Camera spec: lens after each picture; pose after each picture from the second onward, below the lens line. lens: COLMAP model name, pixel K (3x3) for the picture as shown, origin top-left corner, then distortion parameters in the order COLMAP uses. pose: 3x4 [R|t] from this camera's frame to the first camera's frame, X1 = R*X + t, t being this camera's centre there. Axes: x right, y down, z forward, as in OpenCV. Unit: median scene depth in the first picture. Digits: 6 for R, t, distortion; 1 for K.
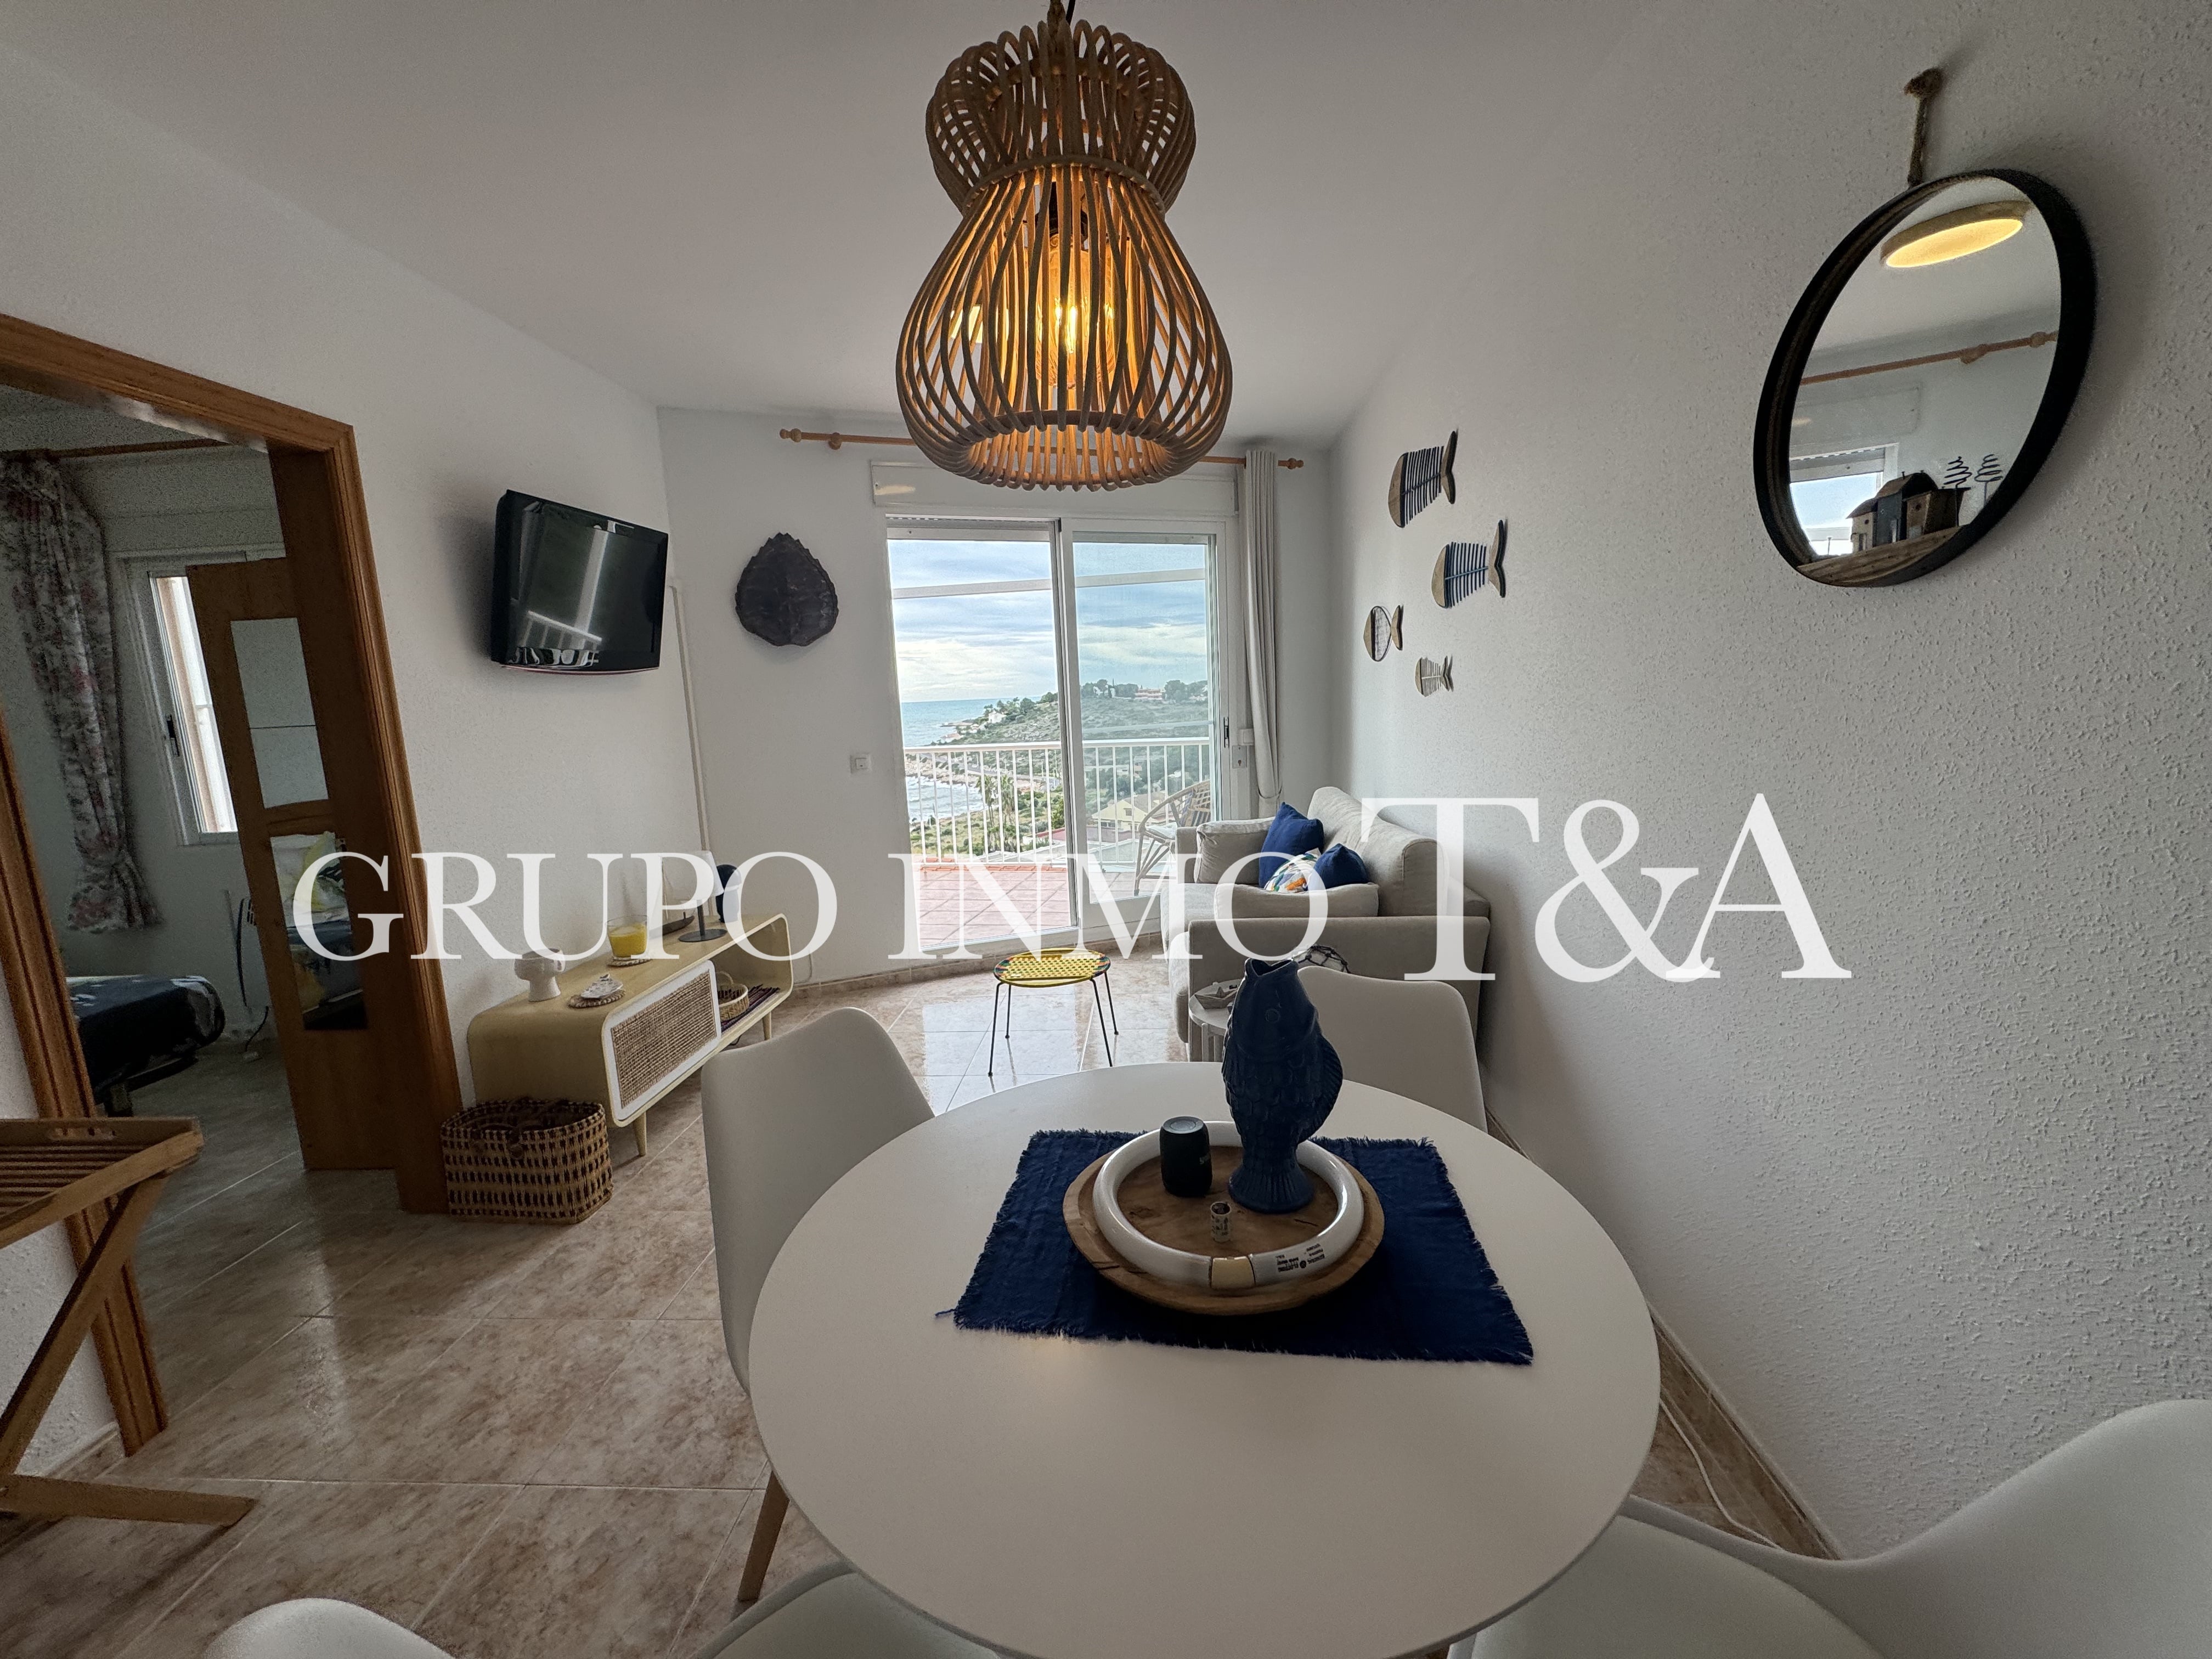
lens RADIAL K [[875.0, 0, 1112.5], [0, 875.0, 820.7], [0, 0, 1]] dist [-0.005073, 0.000912]
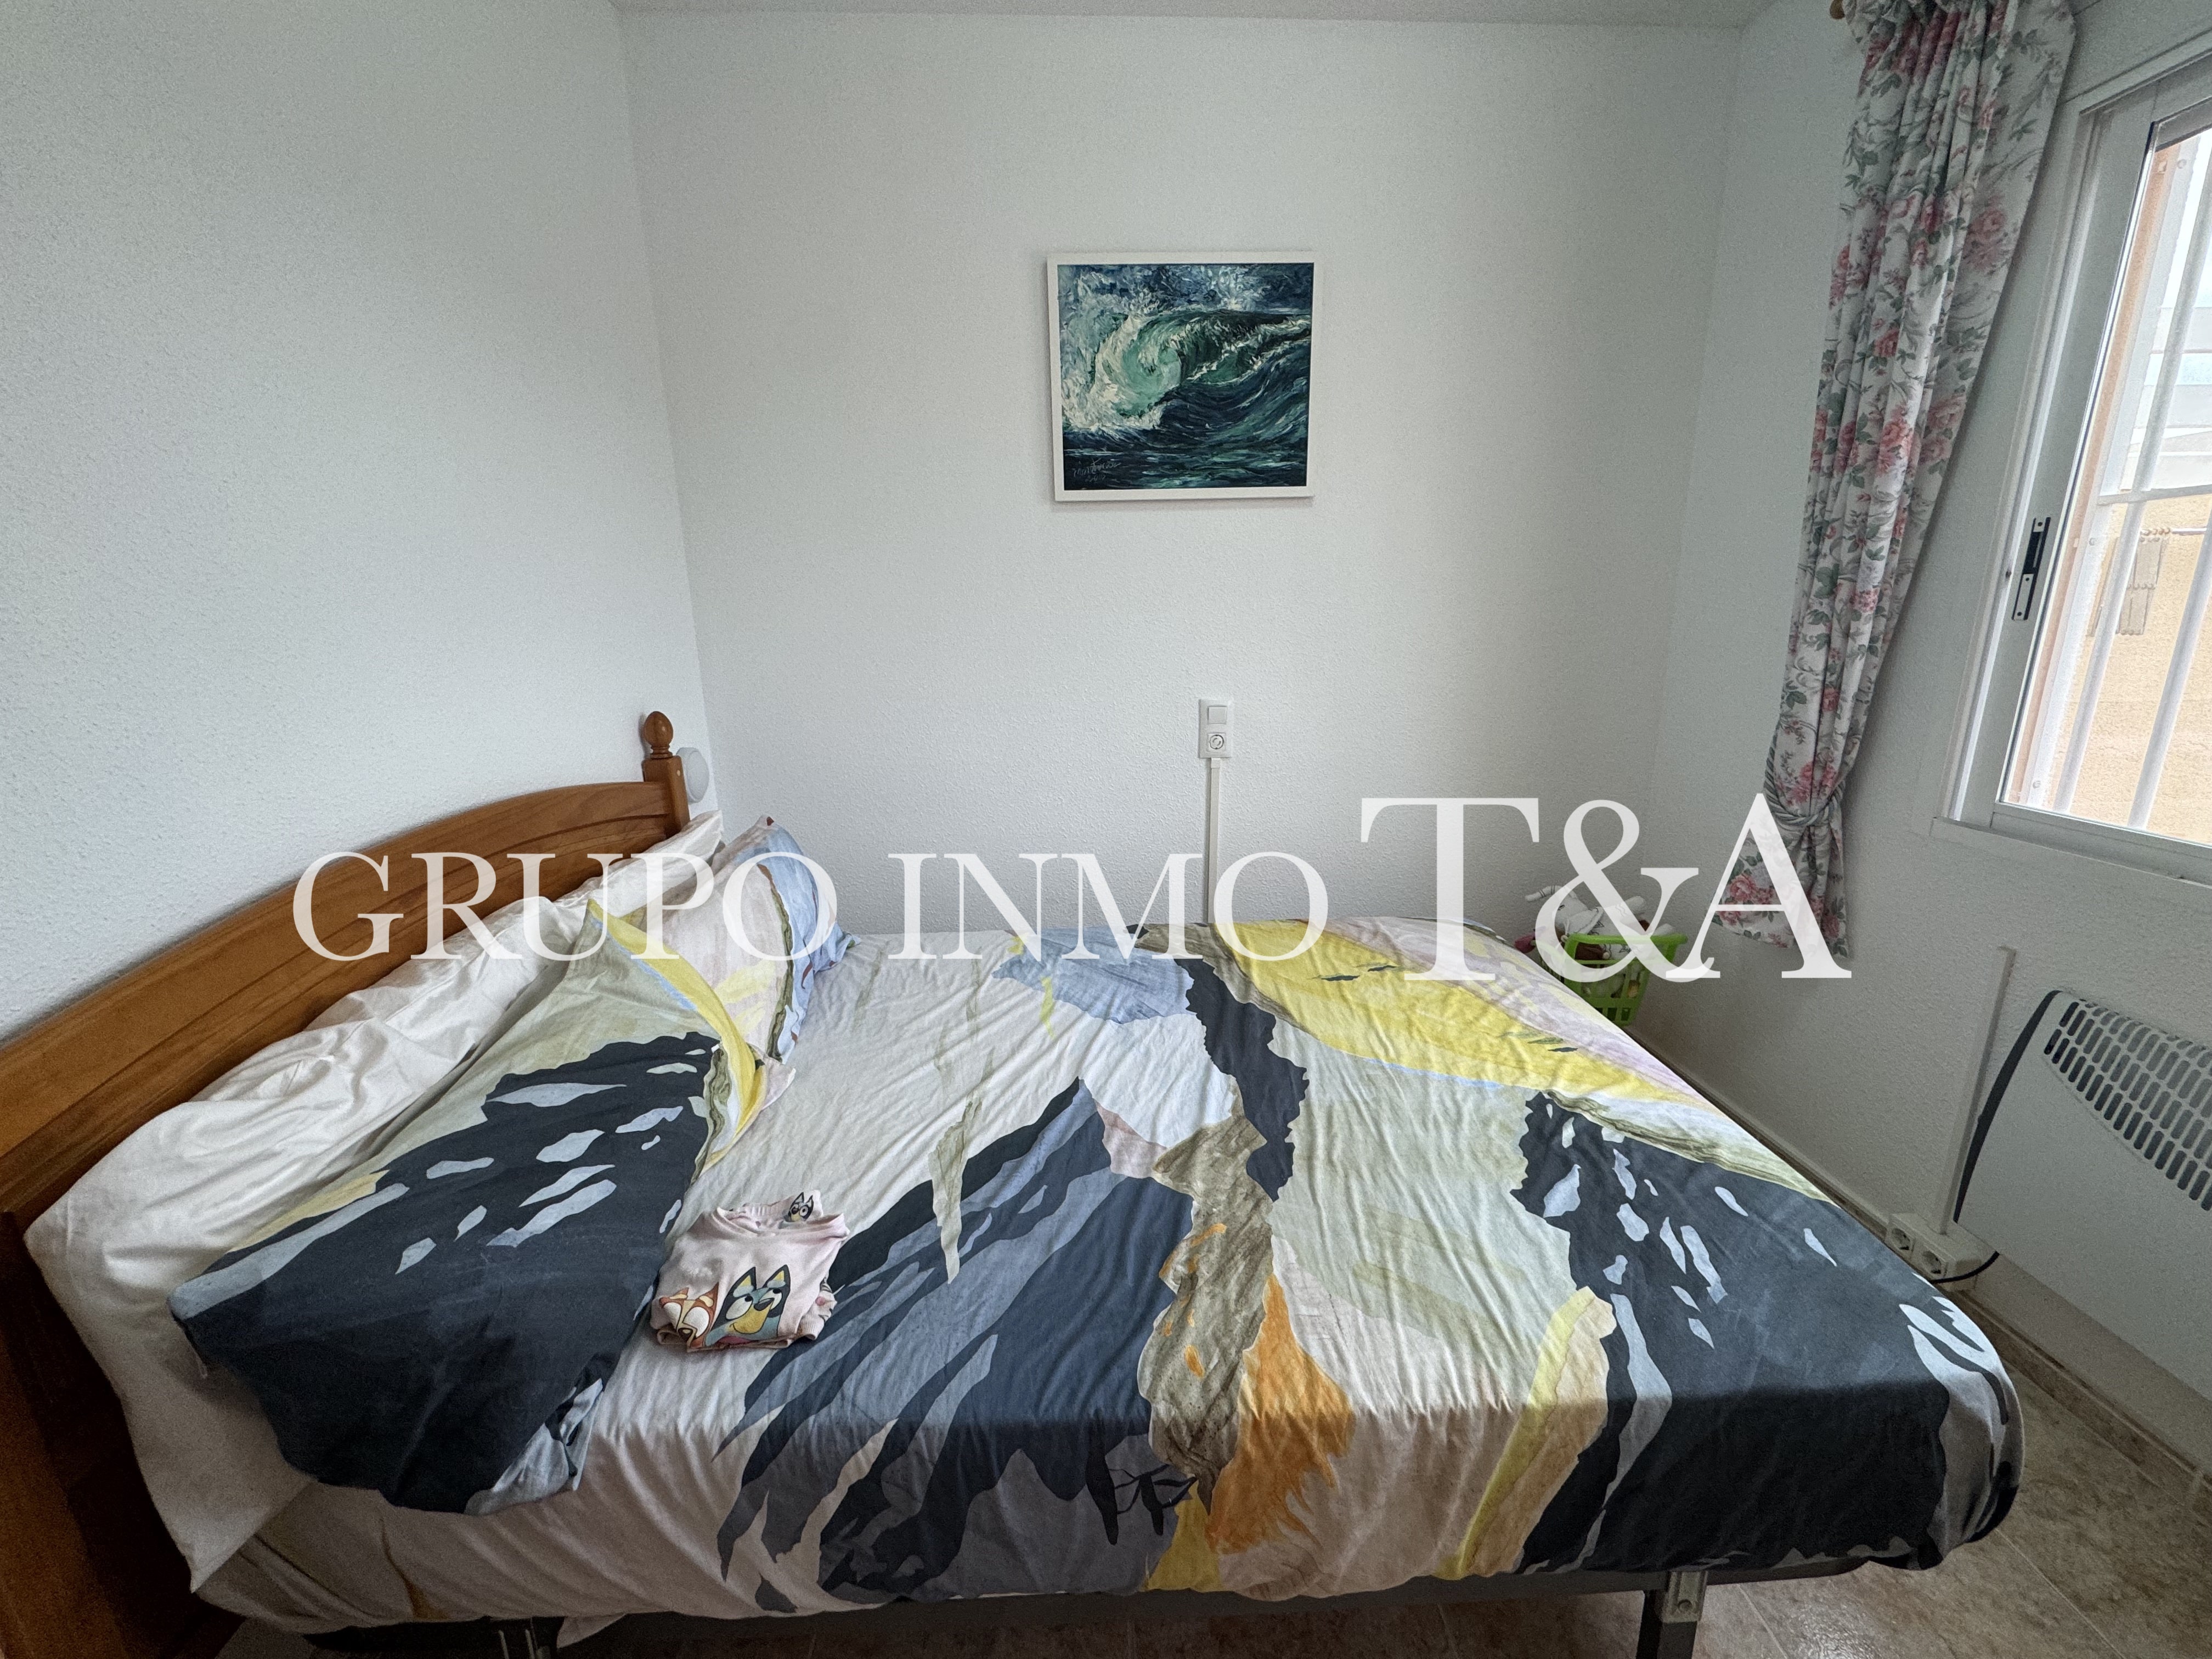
lens RADIAL K [[875.0, 0, 1105.7], [0, 875.0, 819.5], [0, 0, 1]] dist [-0.005073, 0.000912]
pose [[0.085375, 0.277853, -0.956822, -0.713733], [-0.131238, 0.955097, 0.265642, -0.036661], [0.987668, 0.102892, 0.118006, 0.544203]]
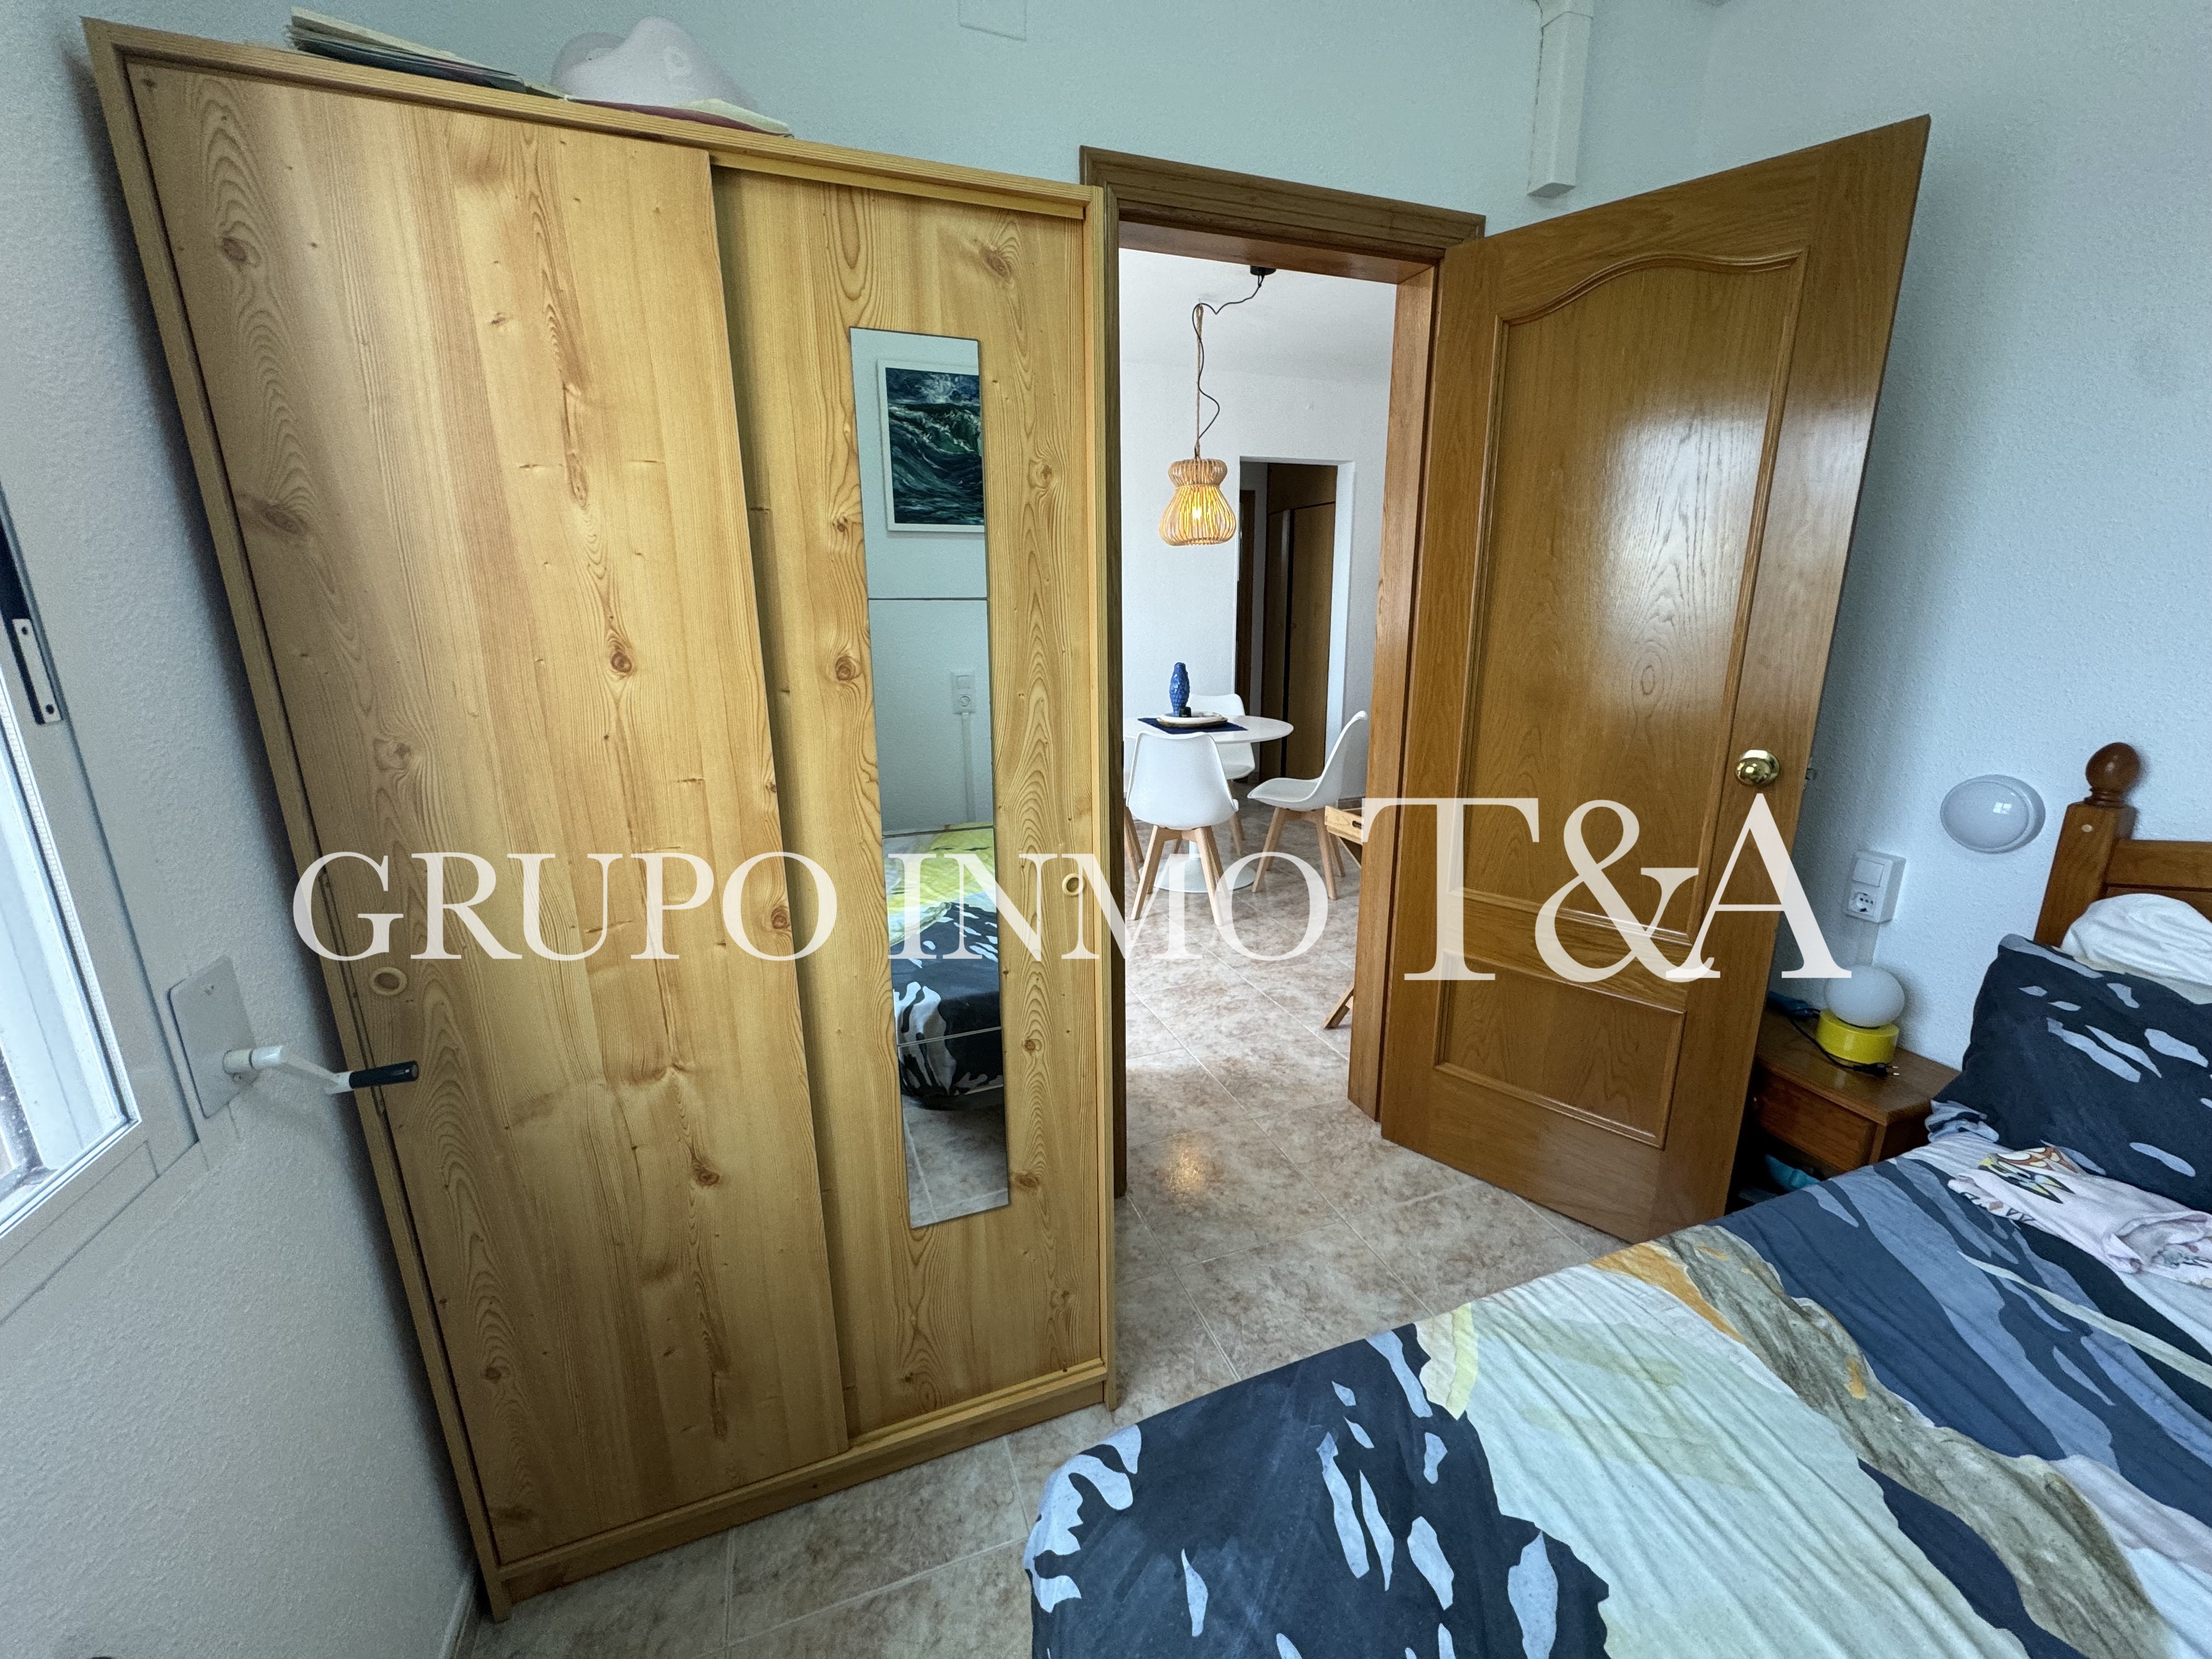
lens RADIAL K [[875.0, 0, 1104.0], [0, 875.0, 828.4], [0, 0, 1]] dist [-0.005073, 0.000912]
pose [[-0.388961, -0.176962, 0.904098, -1.087472], [0.163168, 0.952629, 0.256659, -0.075812], [-0.906689, 0.247350, -0.341662, 0.884434]]
